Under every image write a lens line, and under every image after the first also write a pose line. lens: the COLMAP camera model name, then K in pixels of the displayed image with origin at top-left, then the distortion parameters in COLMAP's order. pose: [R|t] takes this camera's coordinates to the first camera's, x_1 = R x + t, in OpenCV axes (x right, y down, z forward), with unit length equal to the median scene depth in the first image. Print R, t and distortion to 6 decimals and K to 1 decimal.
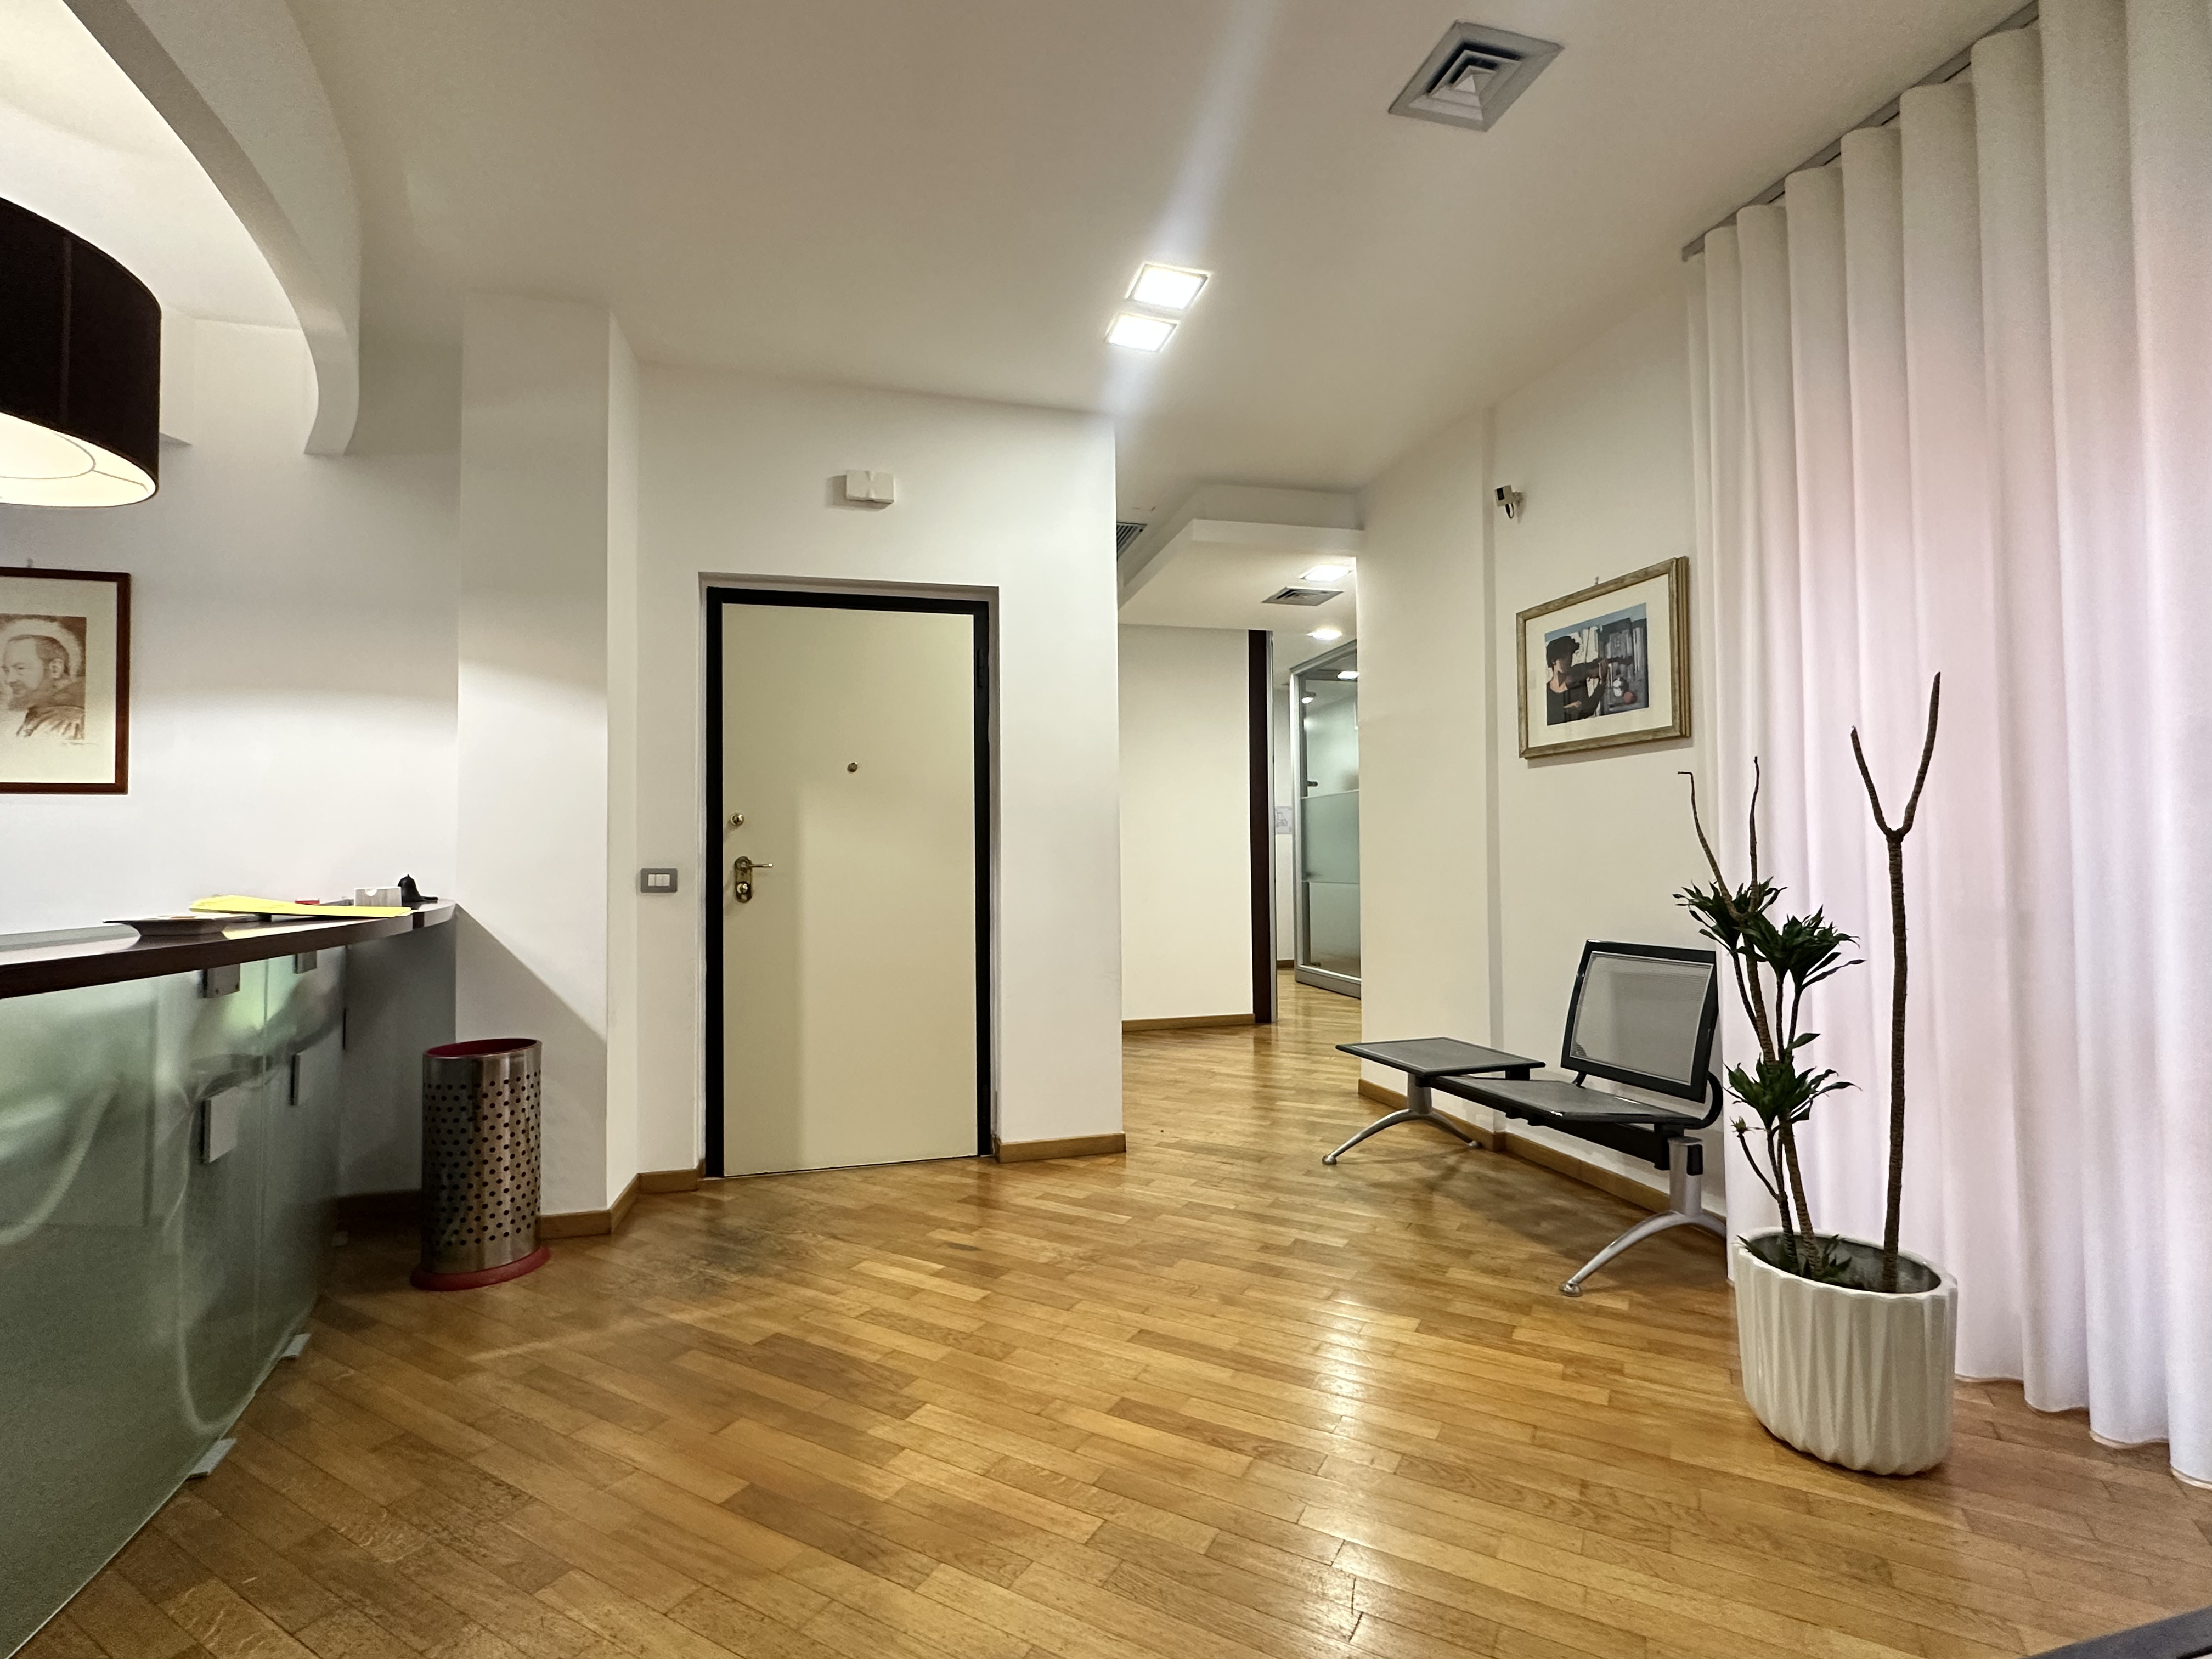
lens RADIAL K [[1023.9, 0, 1106.3], [0, 1023.9, 826.7], [0, 0, 1]] dist [0.000389, -0.000757]
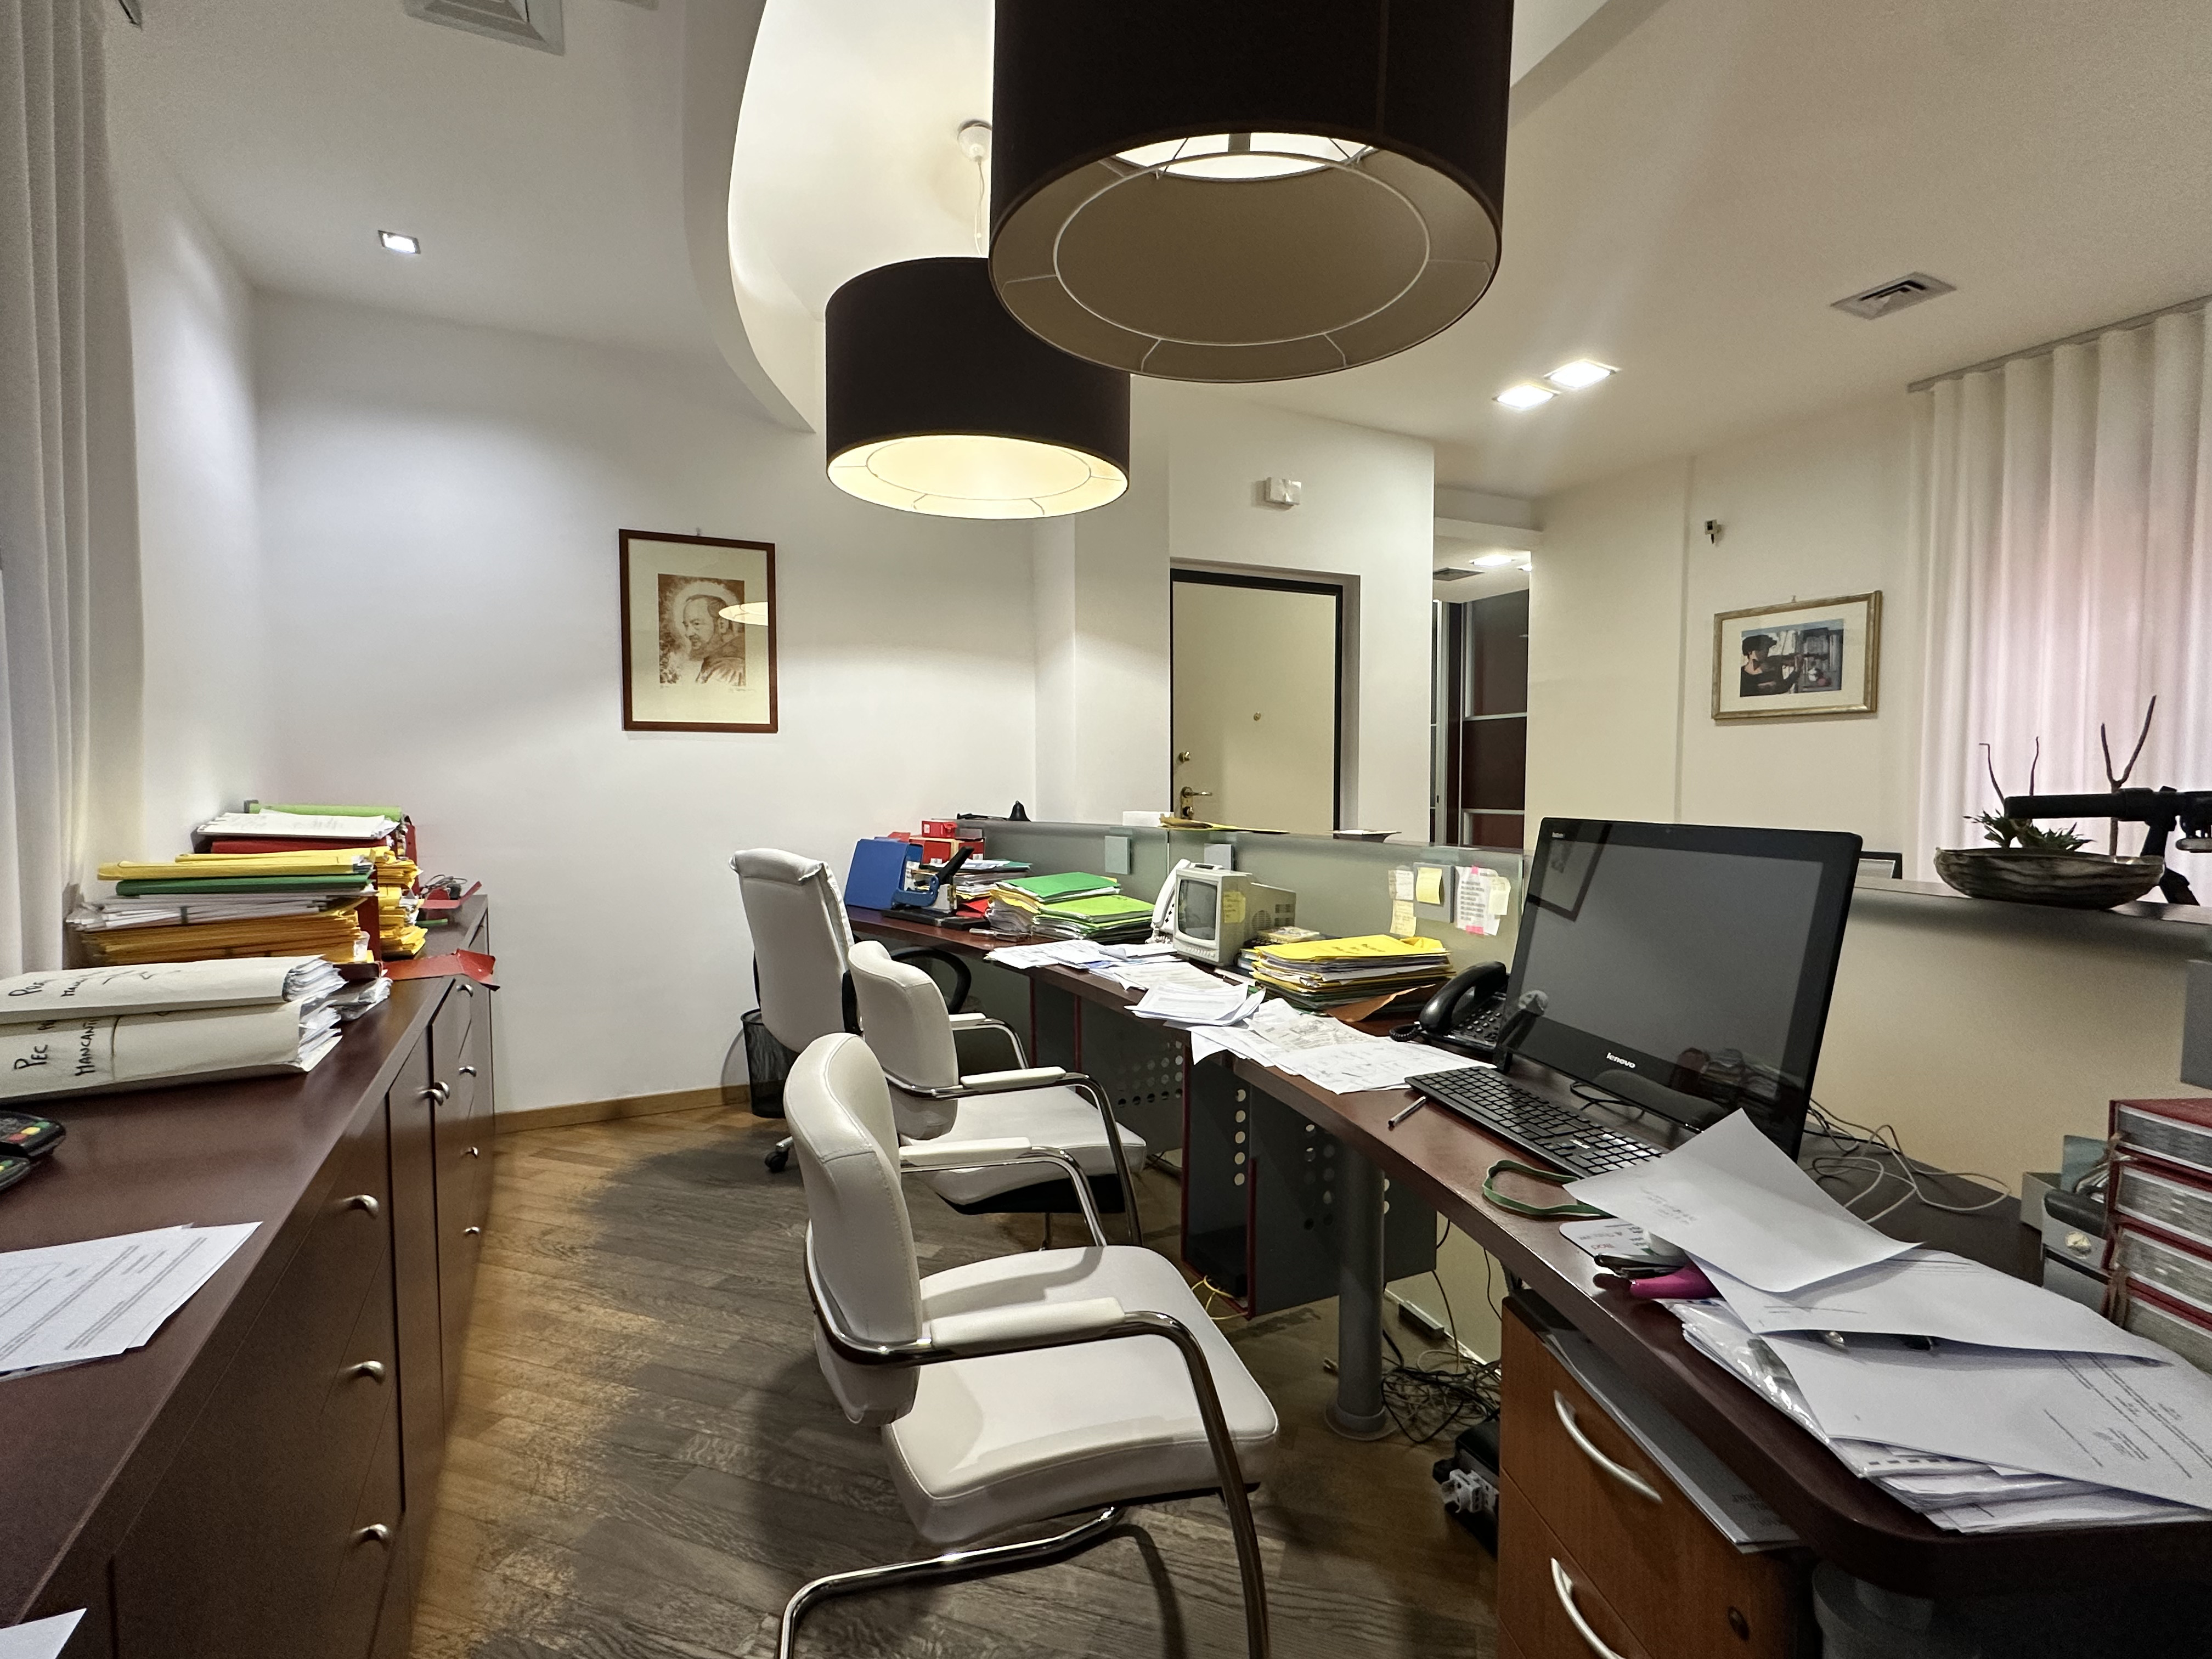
lens RADIAL K [[1023.9, 0, 1120.4], [0, 1023.9, 825.4], [0, 0, 1]] dist [0.000389, -0.000757]
pose [[0.978511, -0.002341, 0.206181, -0.763654], [-0.013005, 0.997244, 0.073040, -0.015867], [-0.205784, -0.074152, 0.975784, -0.233955]]
